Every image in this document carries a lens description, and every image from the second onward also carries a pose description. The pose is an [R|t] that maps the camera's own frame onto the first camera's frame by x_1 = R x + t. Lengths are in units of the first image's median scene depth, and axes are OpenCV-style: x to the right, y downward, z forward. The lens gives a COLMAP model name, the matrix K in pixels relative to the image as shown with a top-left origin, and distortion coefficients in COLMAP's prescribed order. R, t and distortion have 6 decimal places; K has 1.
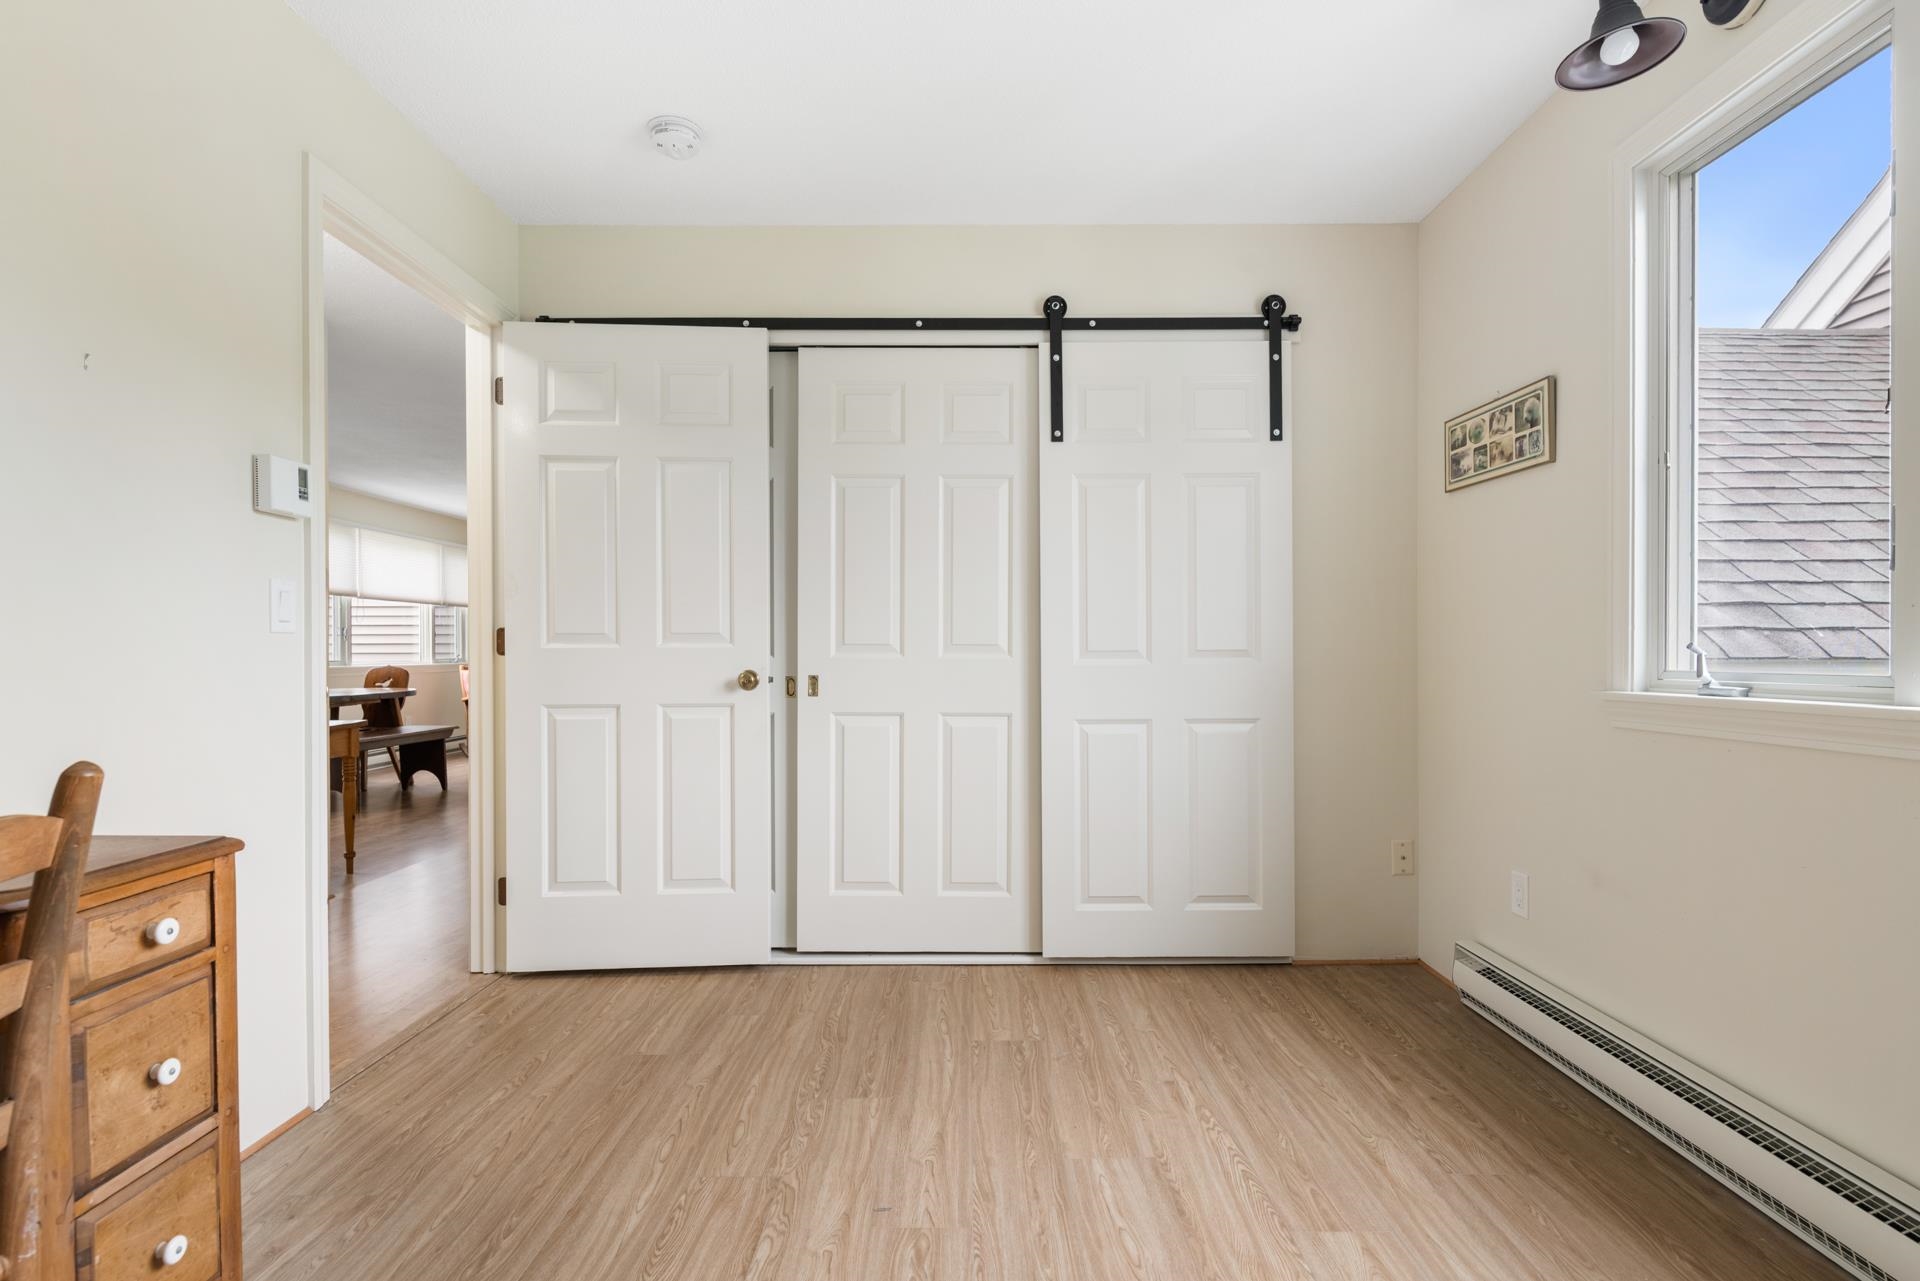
lens RADIAL K [[913.9, 0, 972.3], [0, 913.9, 669.3], [0, 0, 1]] dist [-0.003837, -0.001580]
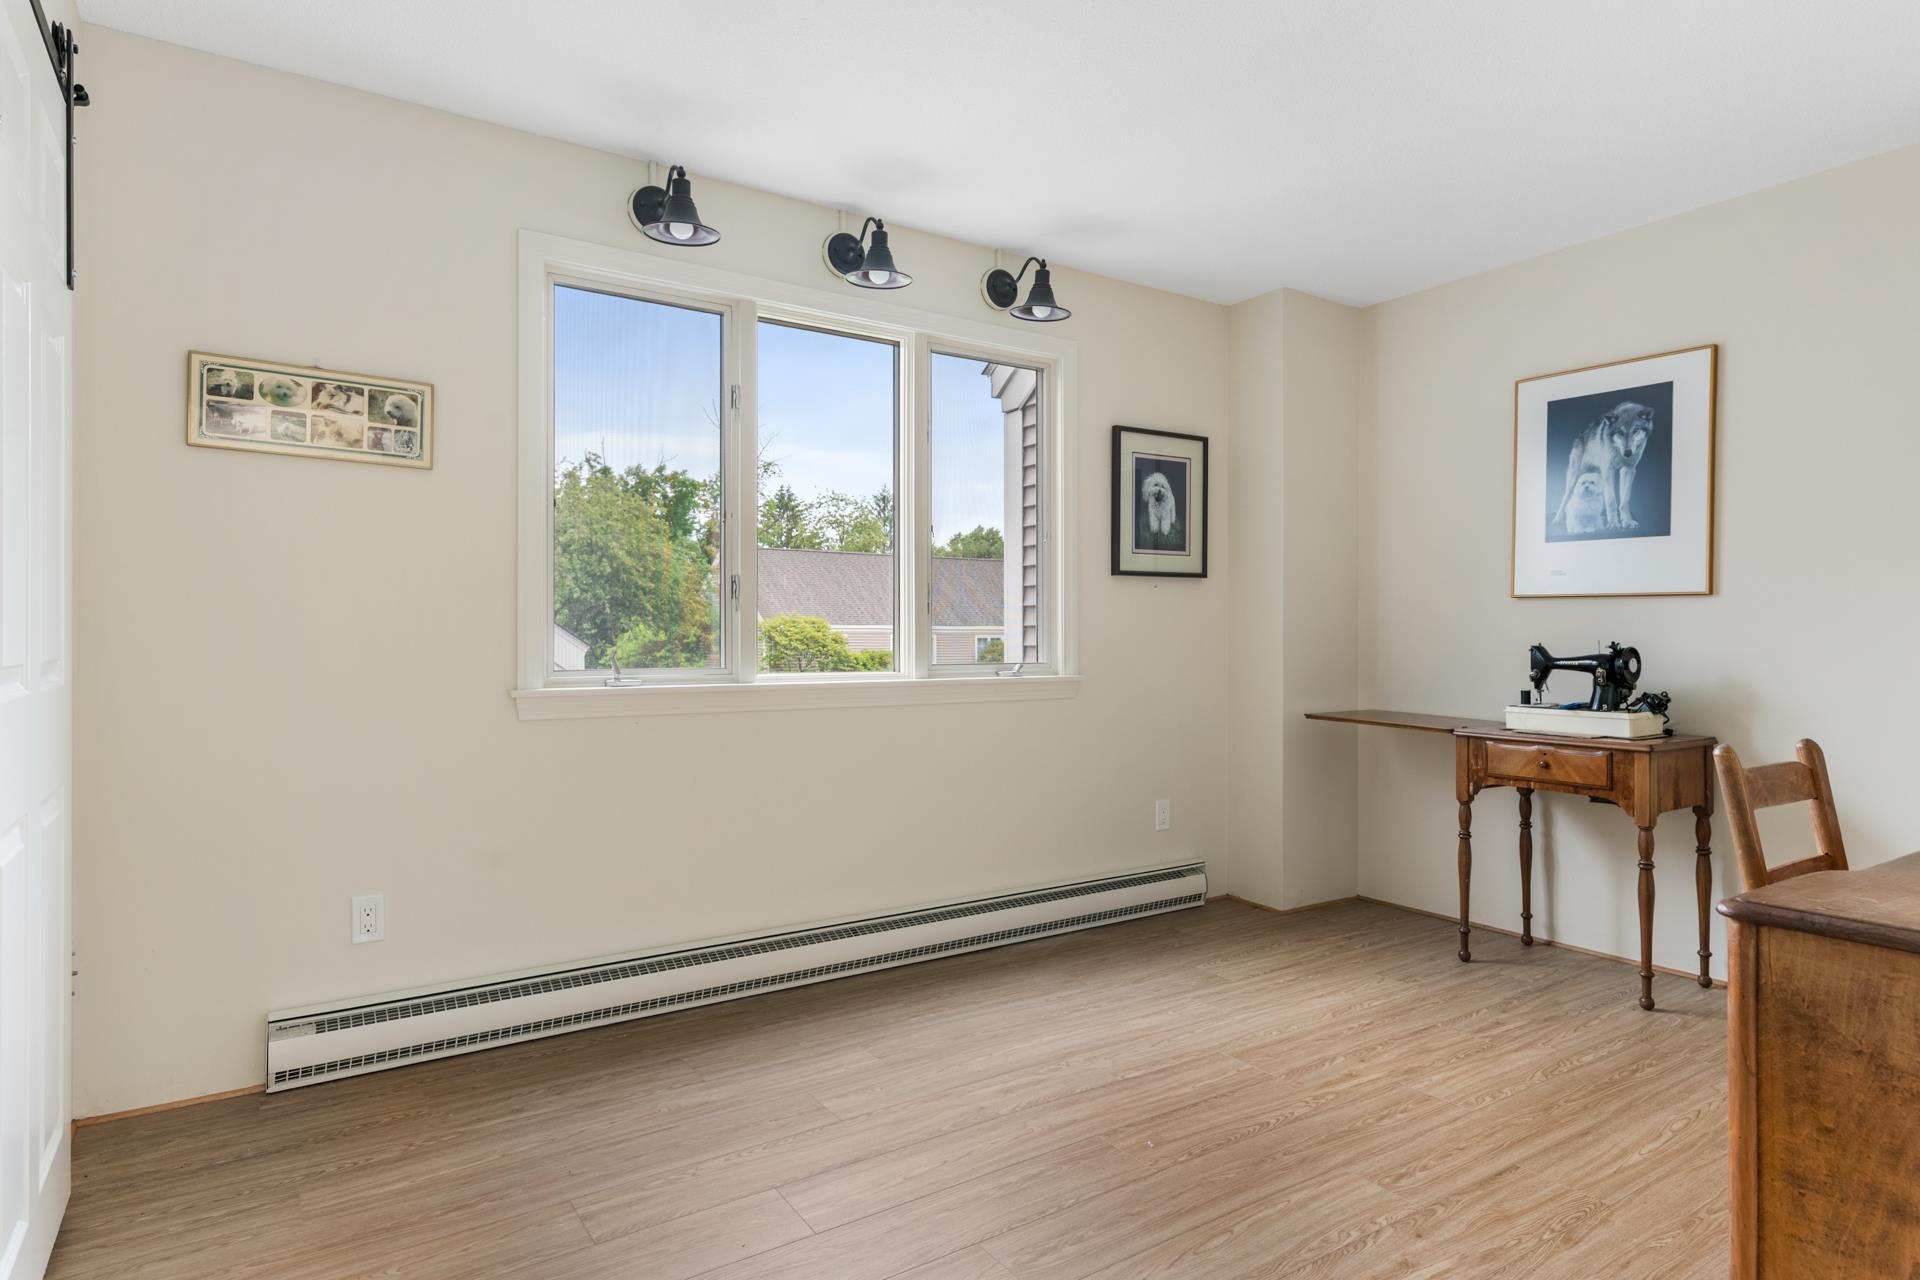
lens RADIAL K [[1062.3, 0, 963.0], [0, 1062.3, 644.2], [0, 0, 1]] dist [0.000242, -0.000805]
pose [[-0.554139, 0.003416, 0.832417, -0.635412], [0.018090, 0.999805, 0.007940, -0.029562], [-0.832228, 0.019458, -0.554092, 1.095730]]
